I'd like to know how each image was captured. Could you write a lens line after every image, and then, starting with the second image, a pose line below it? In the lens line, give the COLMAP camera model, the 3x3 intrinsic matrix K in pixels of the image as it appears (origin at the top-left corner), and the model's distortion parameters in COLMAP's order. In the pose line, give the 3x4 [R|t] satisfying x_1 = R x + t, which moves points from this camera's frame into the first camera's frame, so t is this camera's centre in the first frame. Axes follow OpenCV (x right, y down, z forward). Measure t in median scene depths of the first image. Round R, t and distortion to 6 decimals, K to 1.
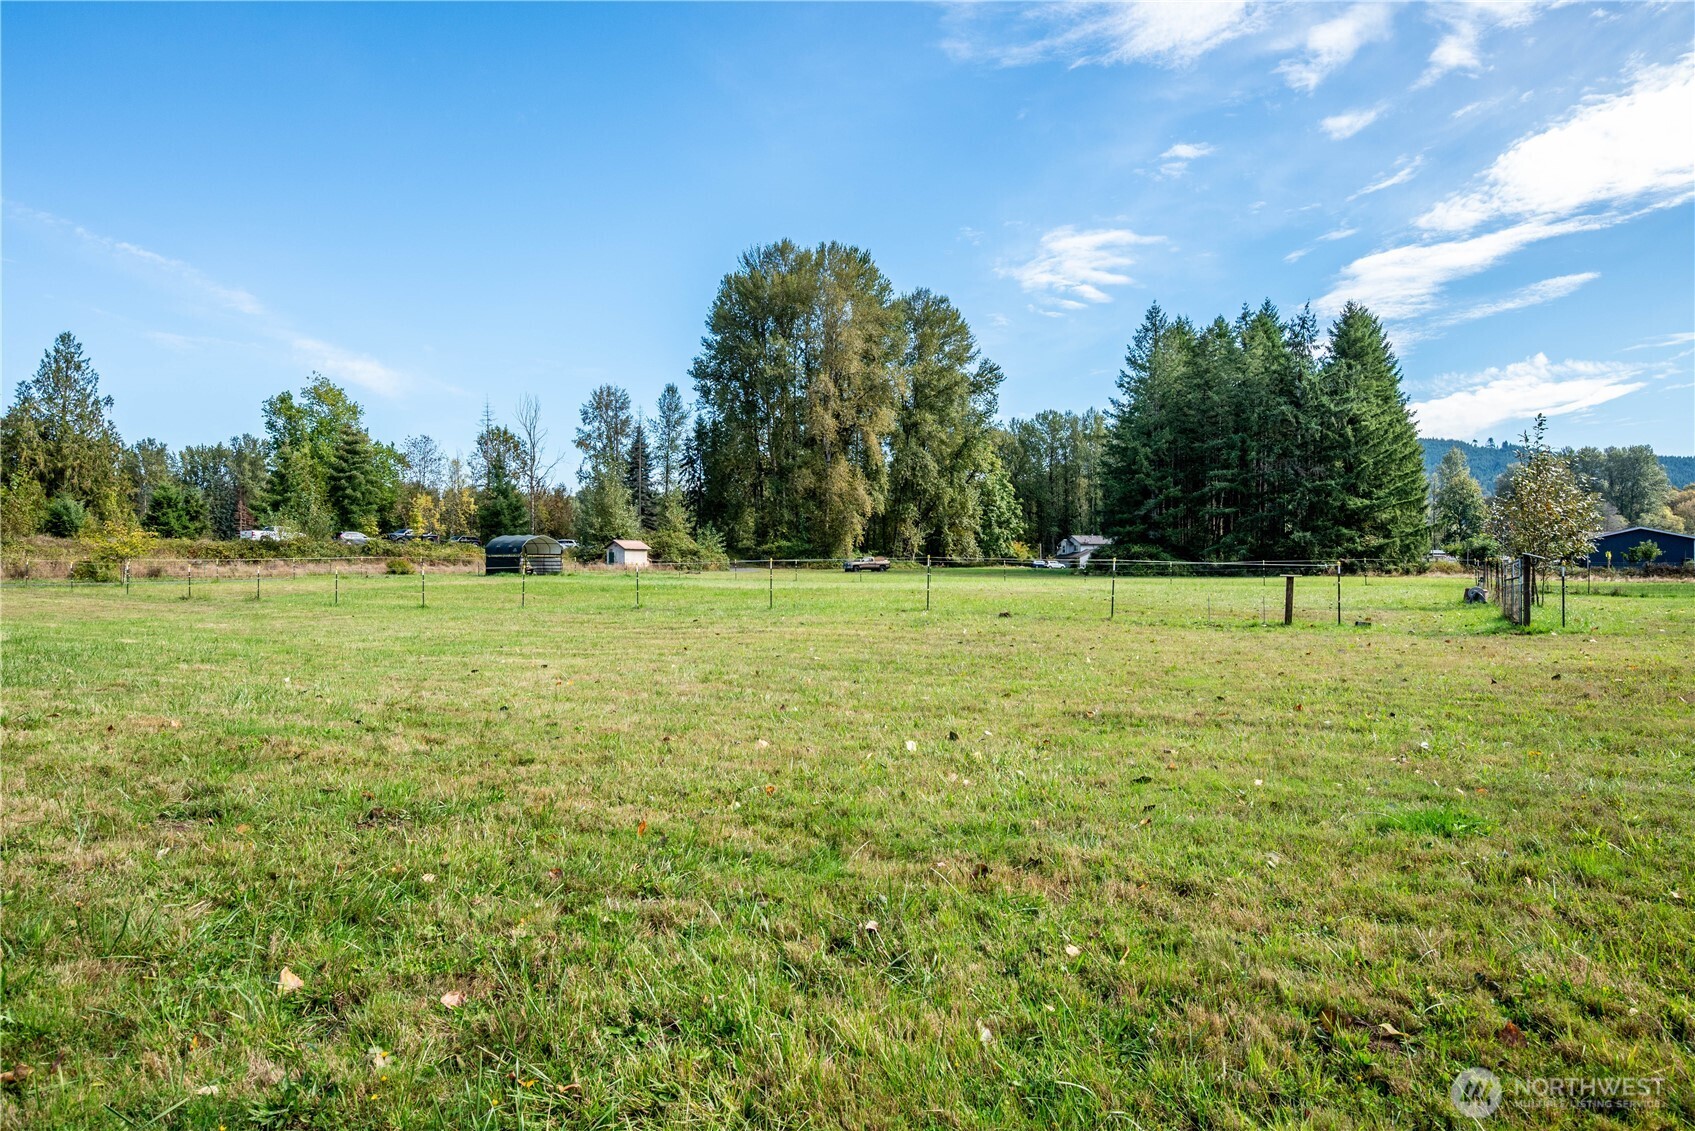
lens RADIAL K [[990.1, 0, 852.3], [0, 990.1, 591.9], [0, 0, 1]] dist [0.002739, -0.000521]
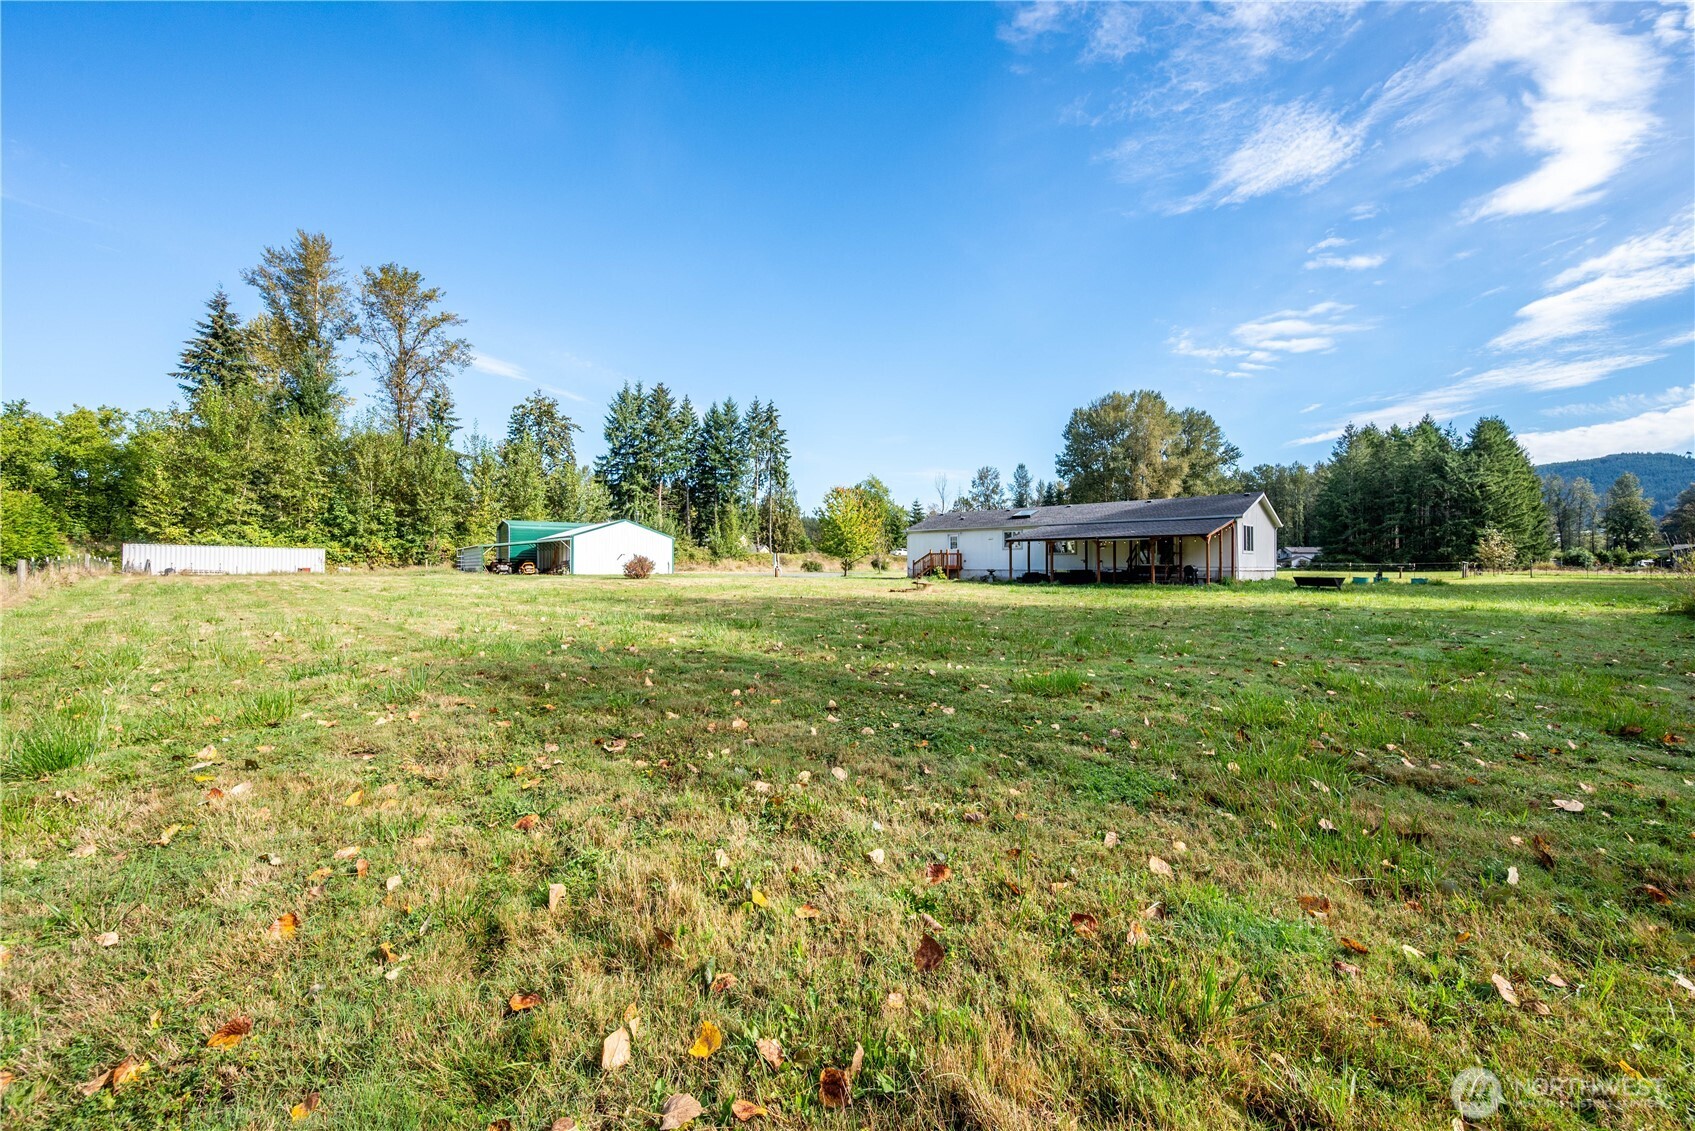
lens RADIAL K [[684.9, 0, 831.4], [0, 684.9, 577.8], [0, 0, 1]] dist [-0.015204, 0.000177]
pose [[0.944575, 0.006371, -0.328235, -0.145384], [-0.009465, 0.999925, -0.007830, 0.010879], [0.328160, 0.010503, 0.944564, -0.383134]]
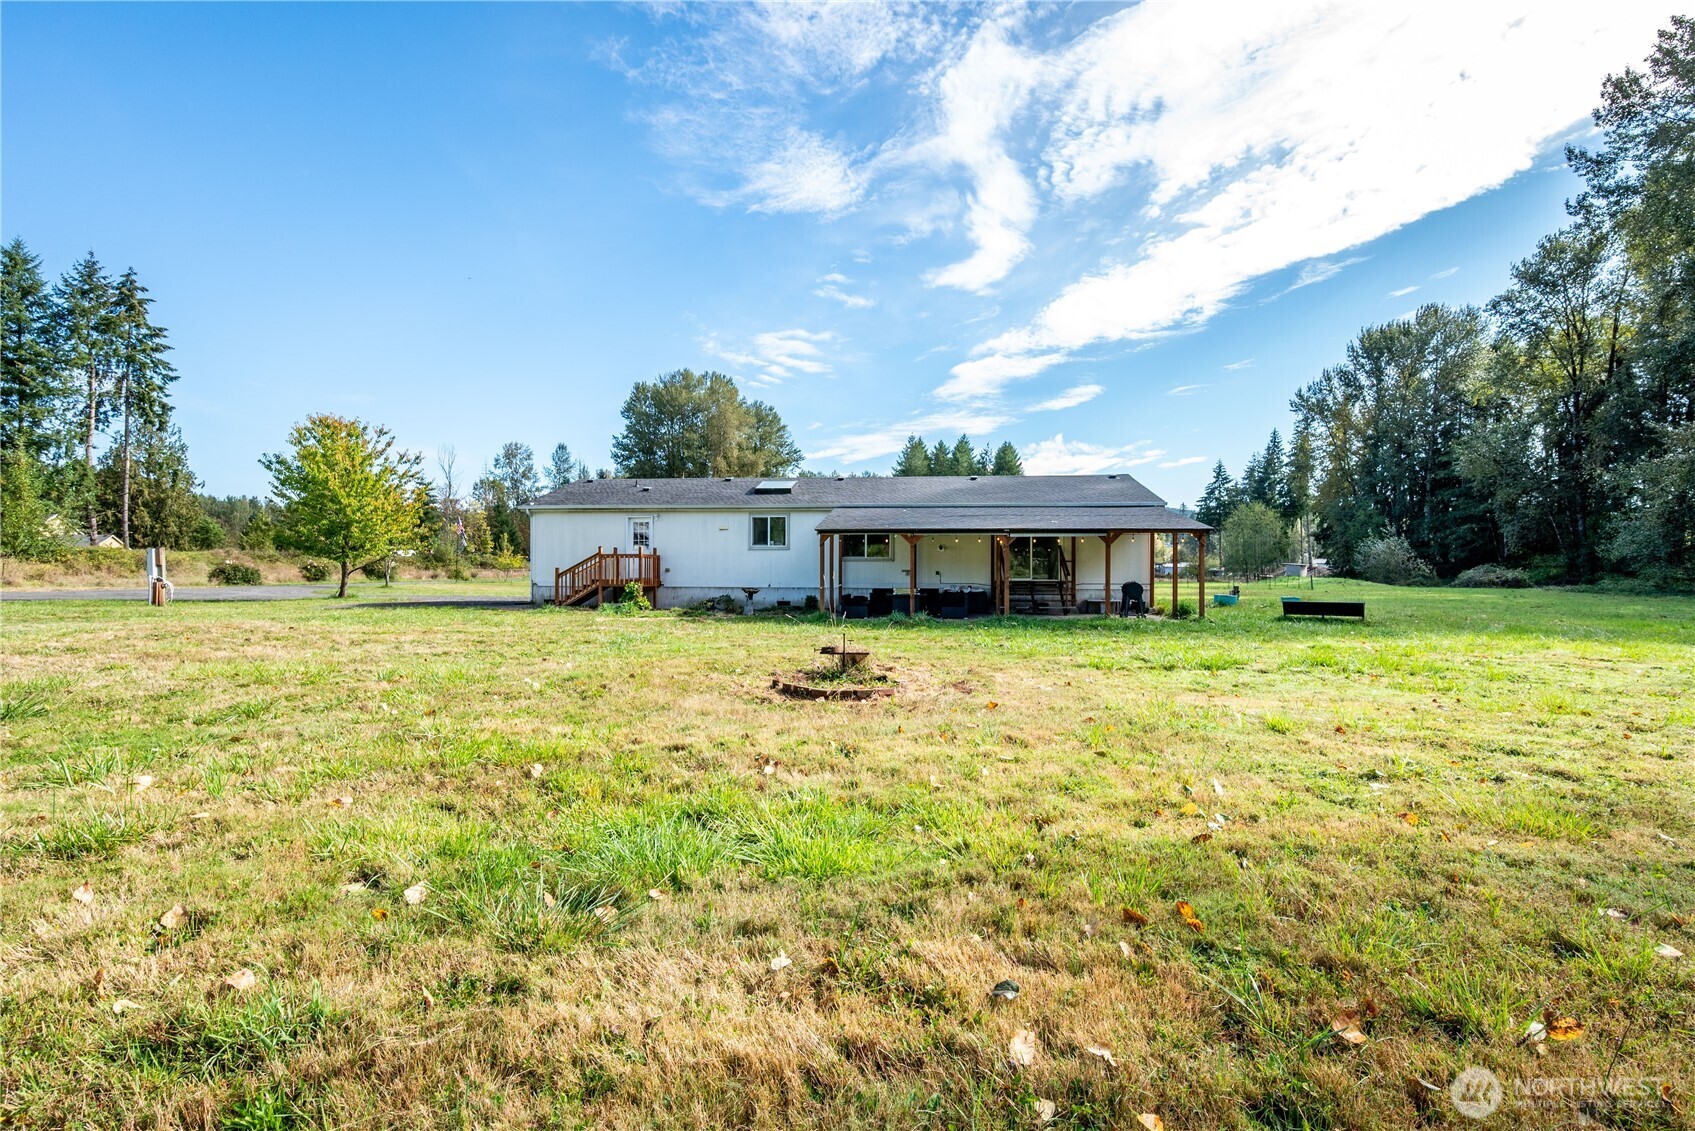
lens RADIAL K [[758.9, 0, 875.9], [0, 758.9, 573.2], [0, 0, 1]] dist [-0.005131, -0.000999]
pose [[0.934667, 0.002250, 0.355517, -0.211930], [0.006209, 0.999724, -0.022652, 0.004922], [-0.355470, 0.023380, 0.934395, -0.244645]]
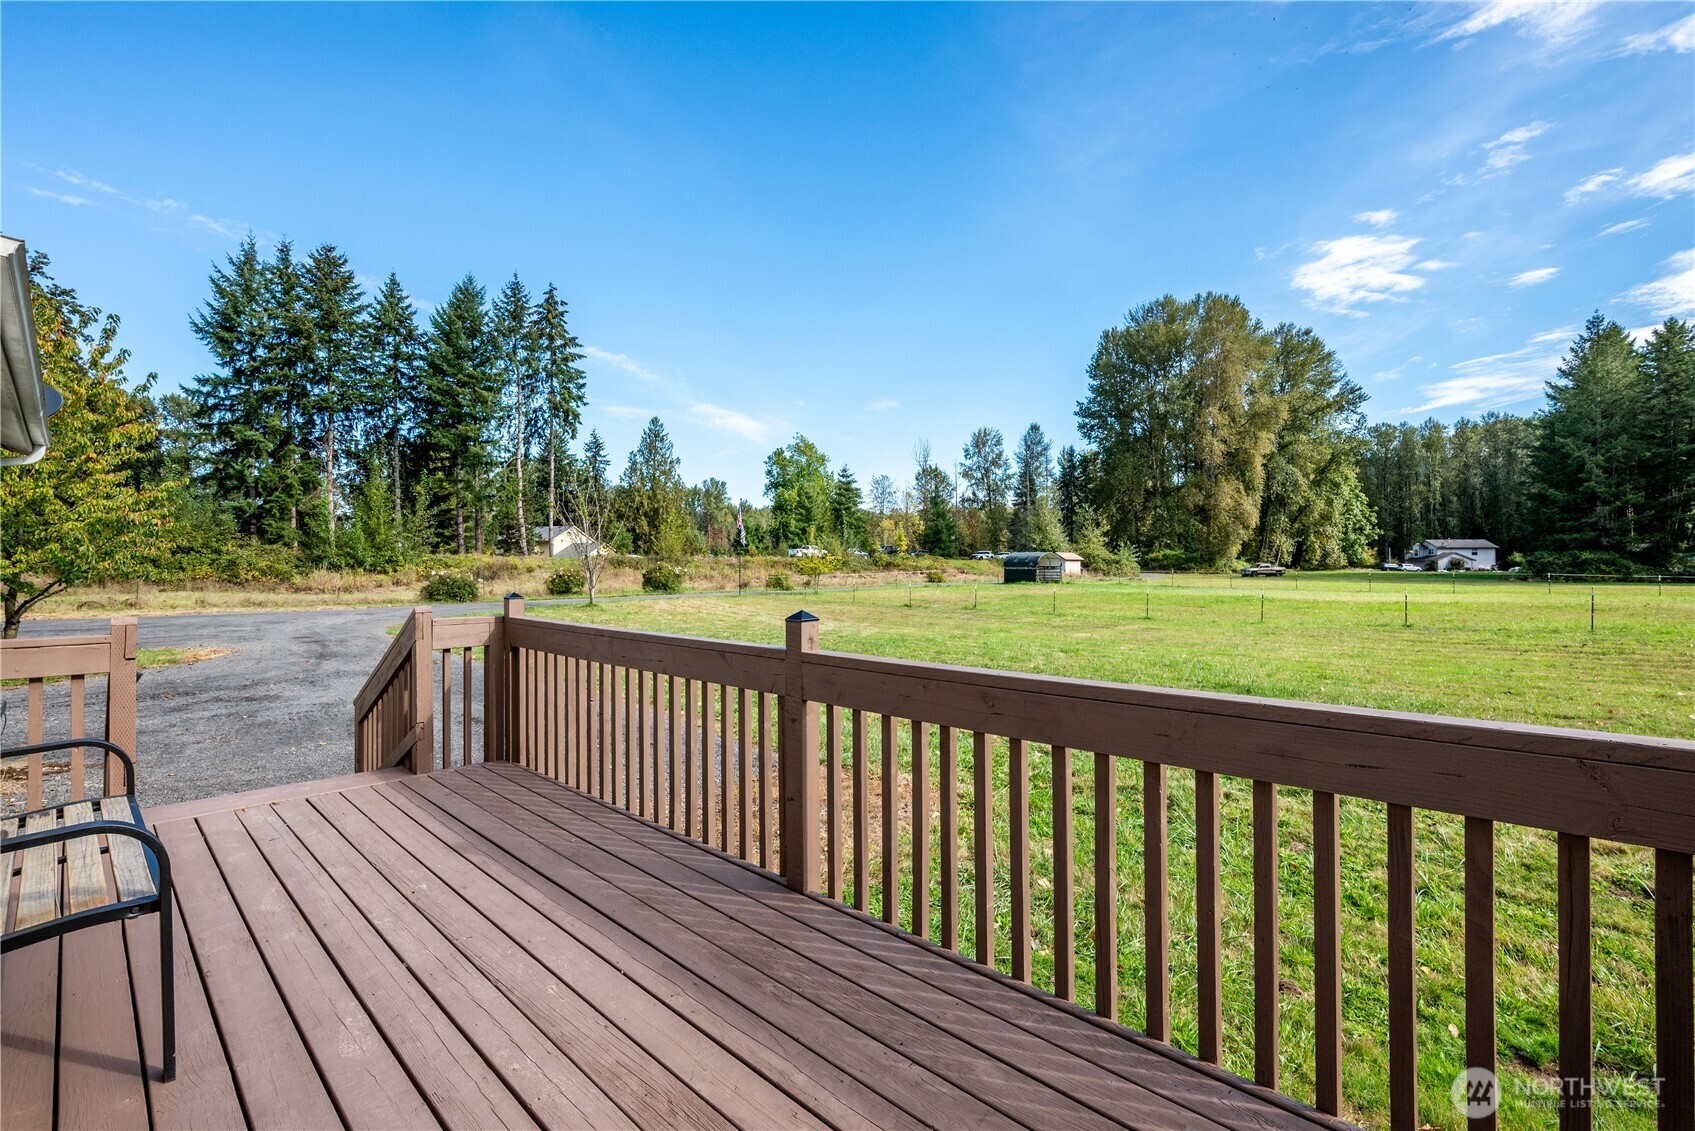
lens RADIAL K [[793.3, 0, 833.4], [0, 793.3, 572.8], [0, 0, 1]] dist [0.007237, 0.000166]
pose [[0.940393, -0.002606, -0.340079, -0.118317], [-0.003533, 0.999842, -0.017433, -0.006515], [0.340070, 0.017596, 0.940235, -0.022529]]
